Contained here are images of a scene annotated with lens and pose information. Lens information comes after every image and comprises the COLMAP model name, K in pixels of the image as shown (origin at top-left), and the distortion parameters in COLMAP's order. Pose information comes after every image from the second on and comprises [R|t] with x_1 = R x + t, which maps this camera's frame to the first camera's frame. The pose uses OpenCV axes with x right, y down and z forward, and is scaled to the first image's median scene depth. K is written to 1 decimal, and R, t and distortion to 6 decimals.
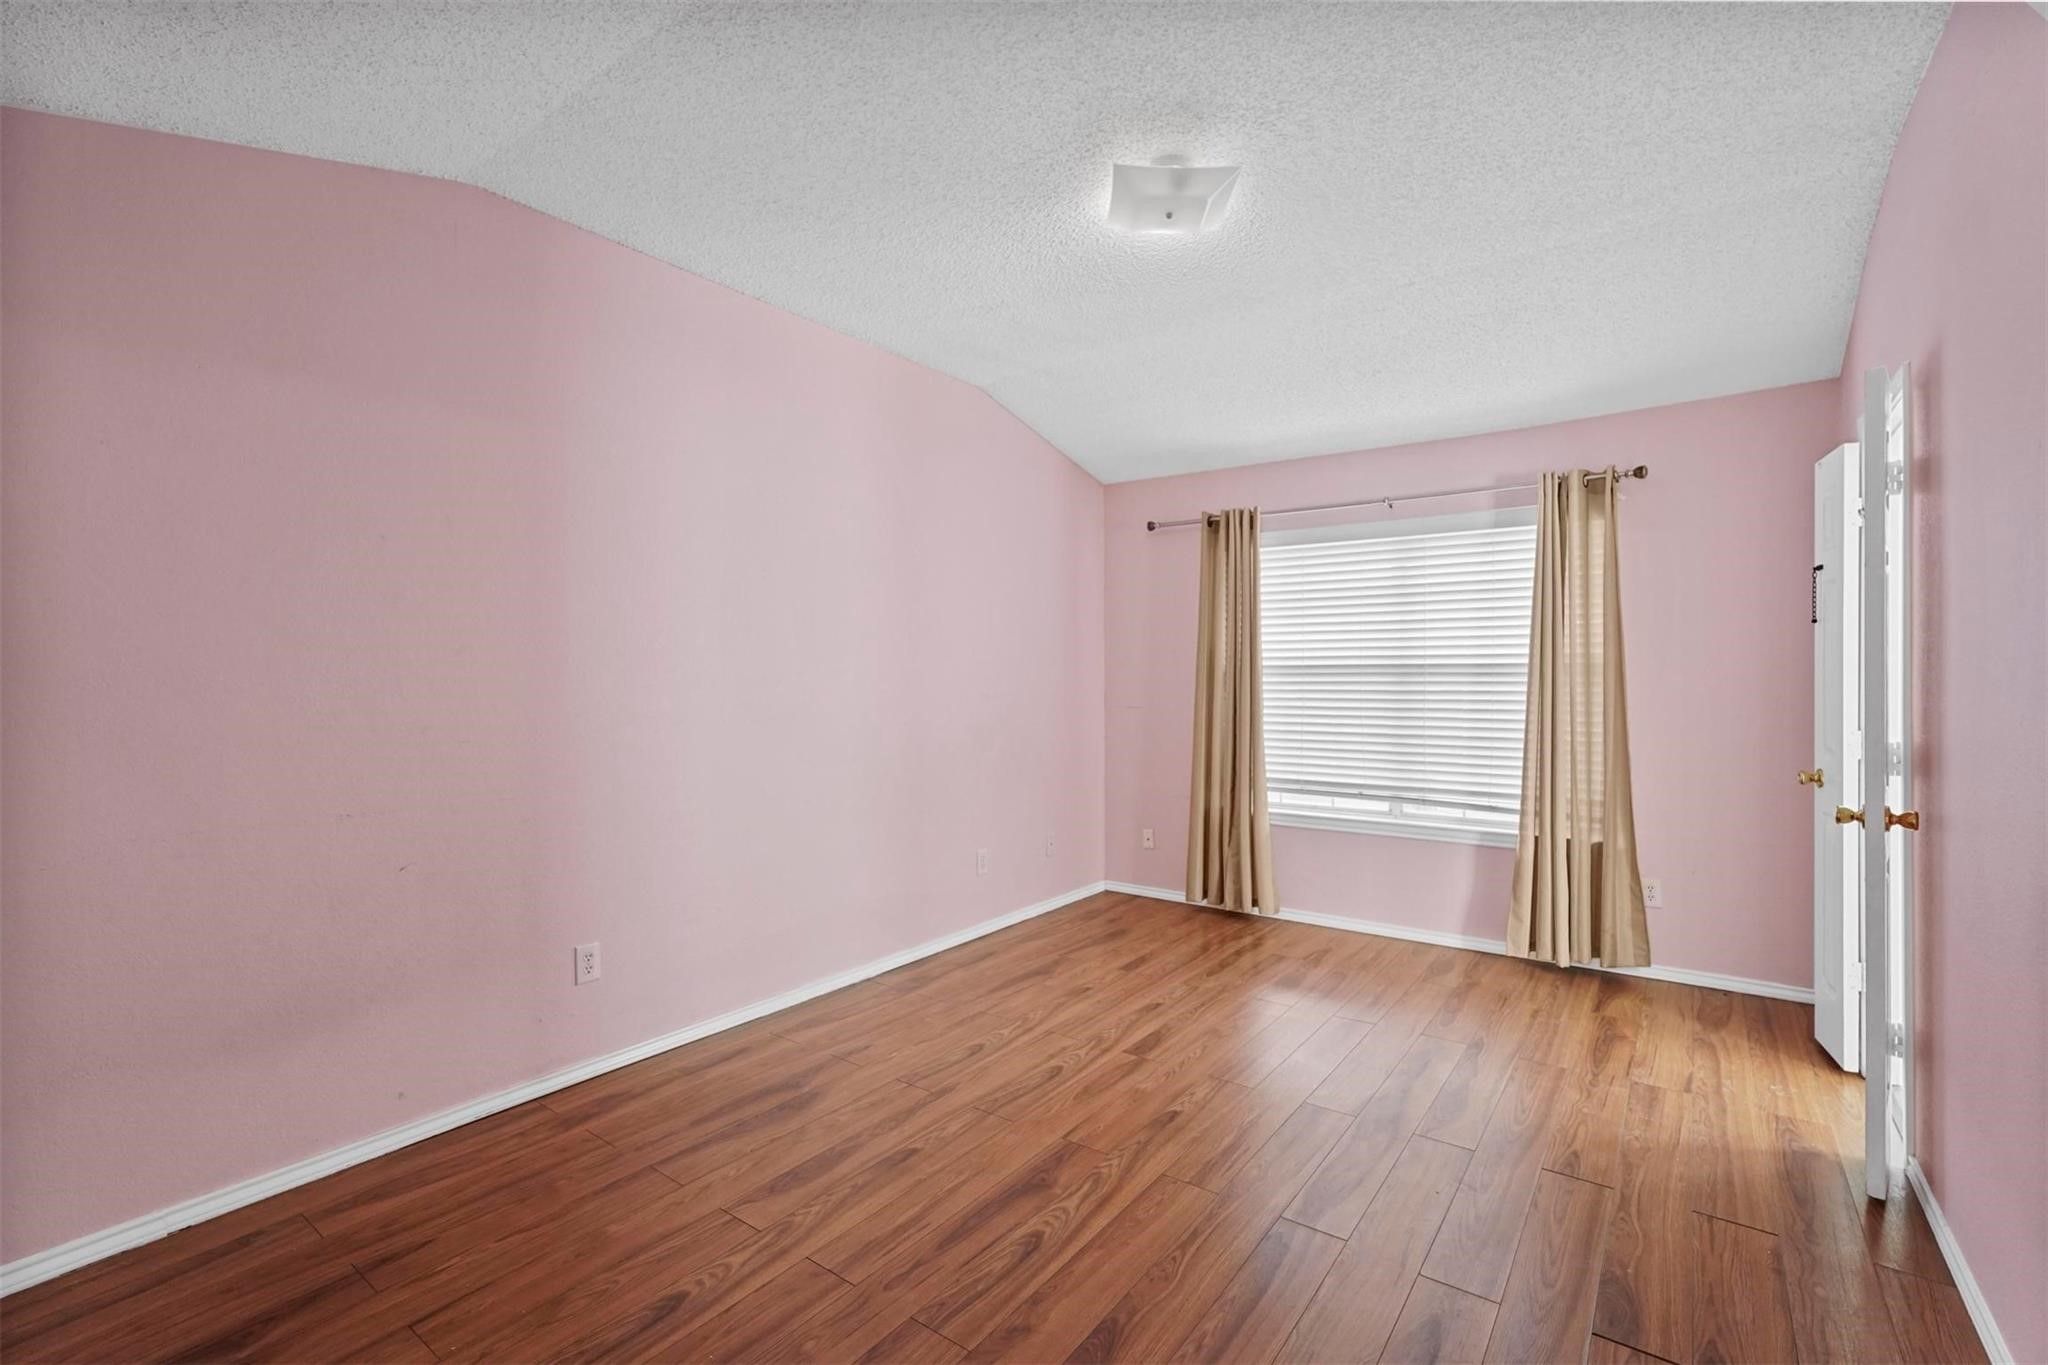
lens RADIAL K [[913.7, 0, 1025.1], [0, 913.7, 678.3], [0, 0, 1]] dist [-0.017365, 0.007386]
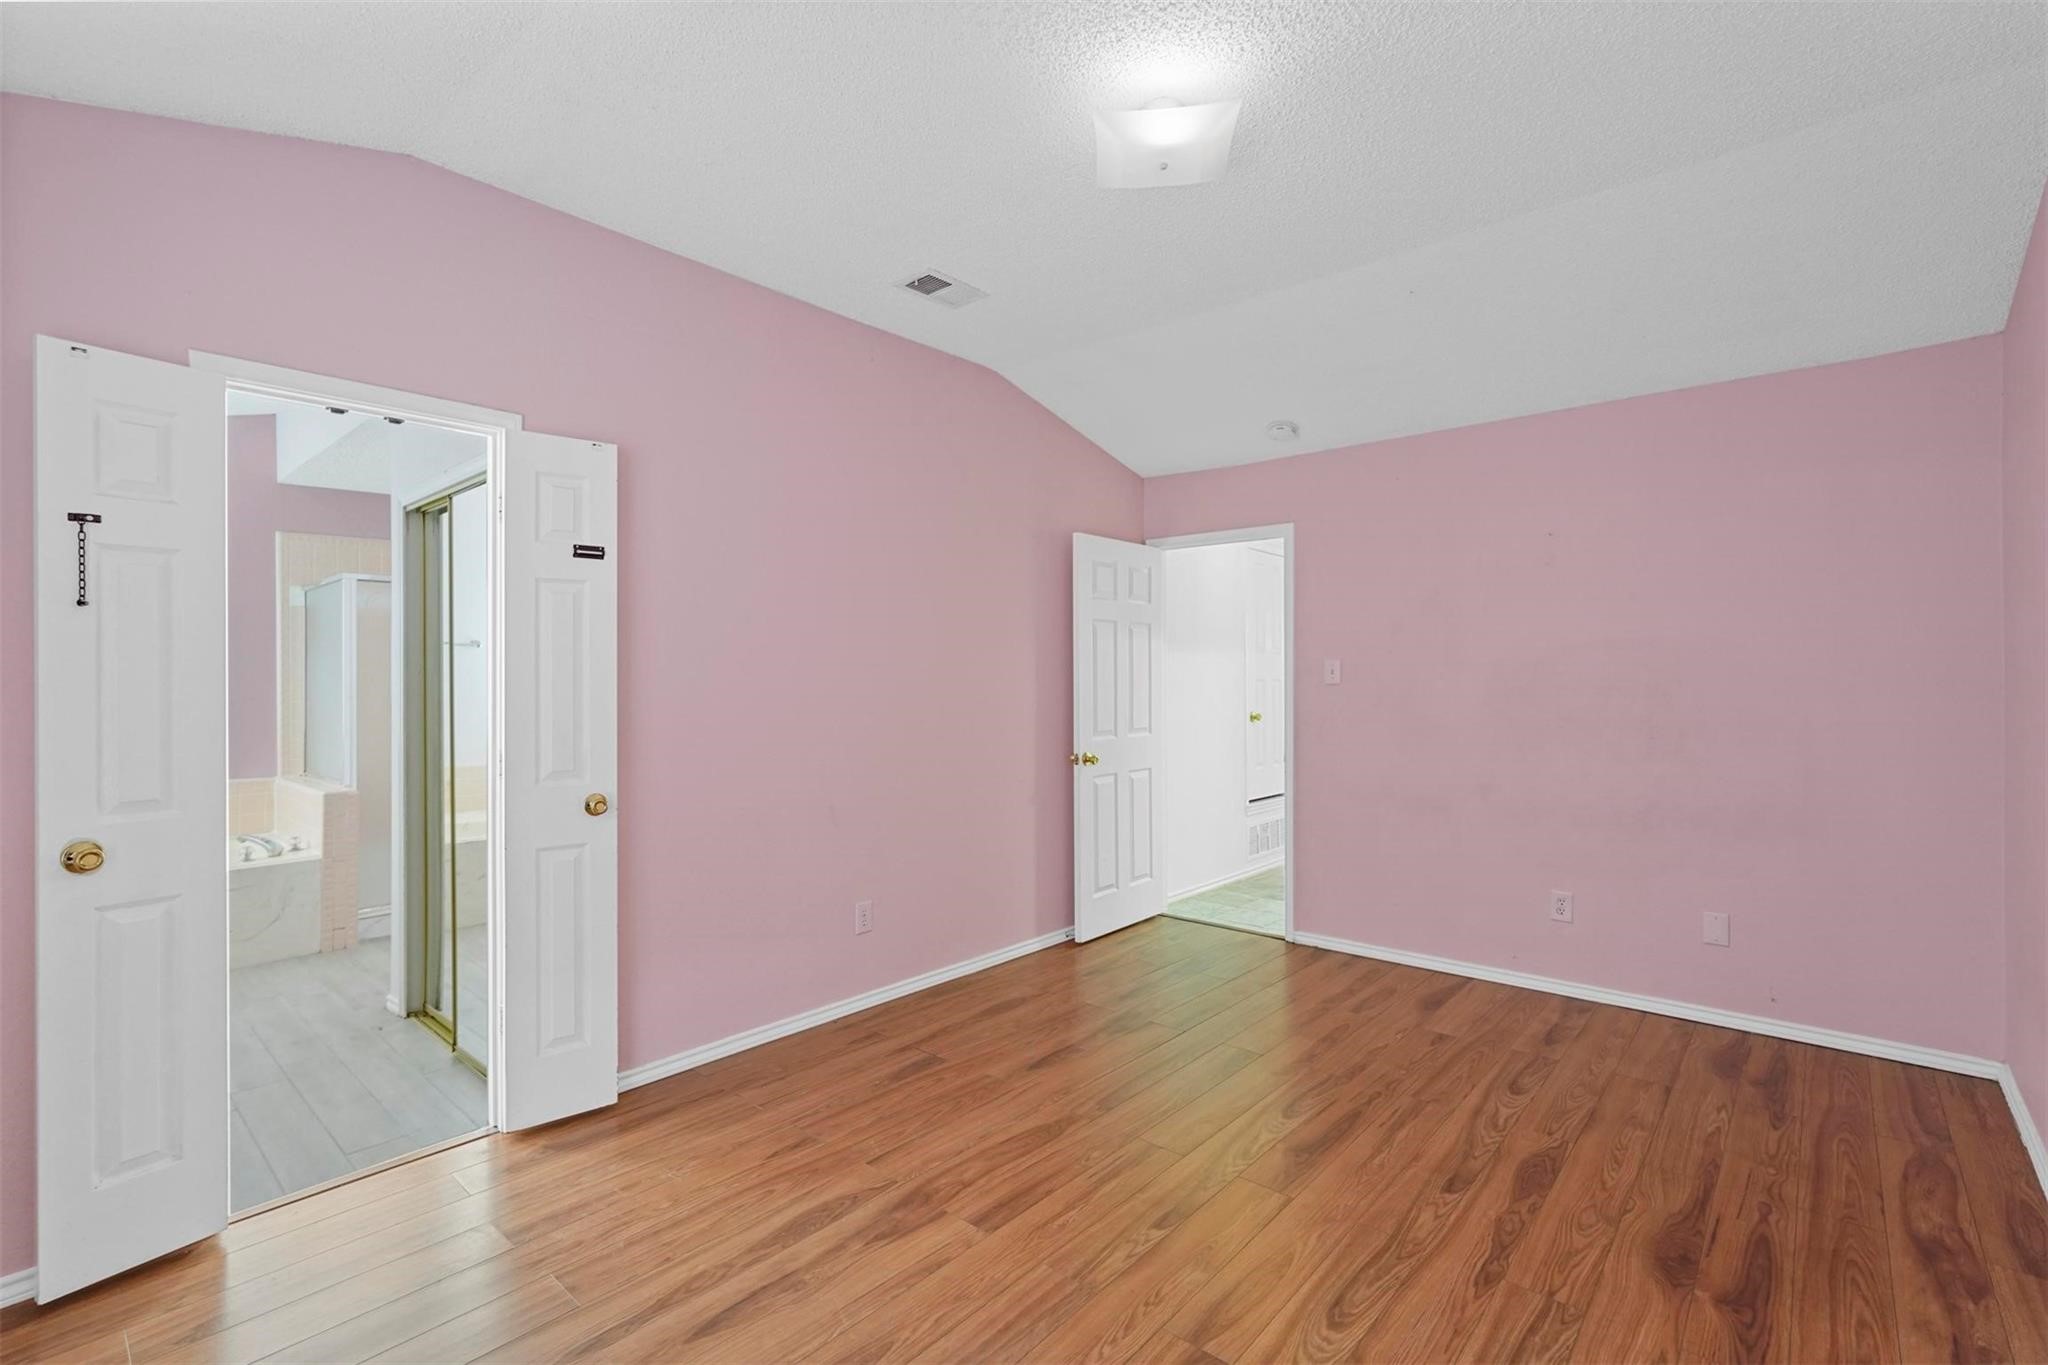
lens RADIAL K [[913.7, 0, 1018.1], [0, 913.7, 677.8], [0, 0, 1]] dist [-0.017365, 0.007386]
pose [[-0.995783, 0.006164, 0.091534, 0.231391], [0.006260, 0.999980, 0.000763, -0.011784], [-0.091527, 0.001332, -0.995802, 1.976606]]
